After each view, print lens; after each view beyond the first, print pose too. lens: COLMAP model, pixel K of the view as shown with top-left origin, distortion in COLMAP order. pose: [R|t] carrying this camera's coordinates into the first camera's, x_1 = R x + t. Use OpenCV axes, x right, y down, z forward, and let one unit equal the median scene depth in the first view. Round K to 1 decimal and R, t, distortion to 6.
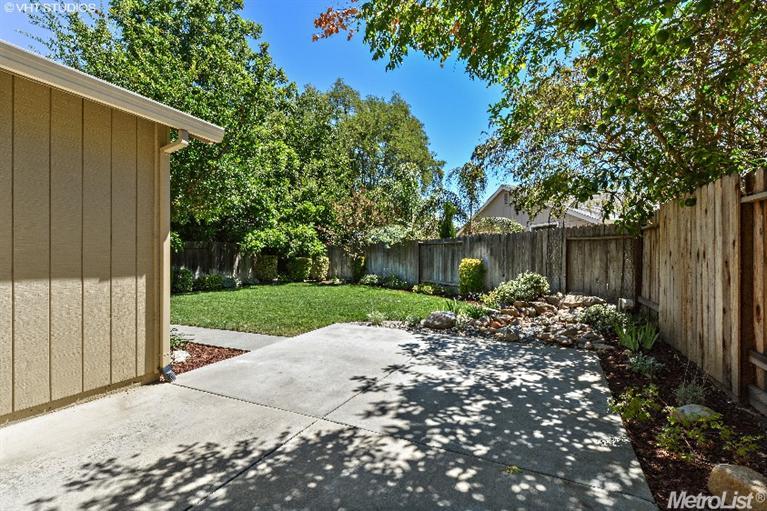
lens RADIAL K [[340.8, 0, 384.0], [0, 340.8, 256.7], [0, 0, 1]] dist [0.003798, -0.000364]
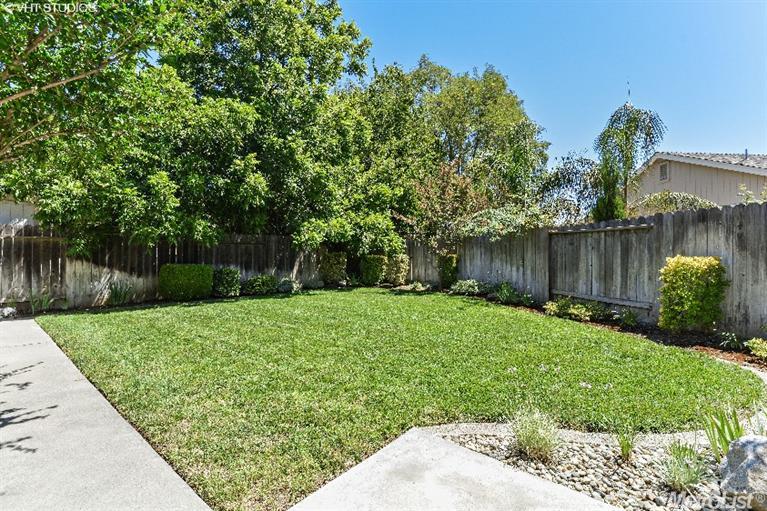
lens RADIAL K [[340.8, 0, 387.3], [0, 340.8, 254.6], [0, 0, 1]] dist [0.003798, -0.000364]
pose [[0.972416, 0.003633, -0.233224, -0.036322], [-0.005025, 0.999973, -0.005374, 0.005711], [0.233198, 0.006398, 0.972408, 0.288114]]
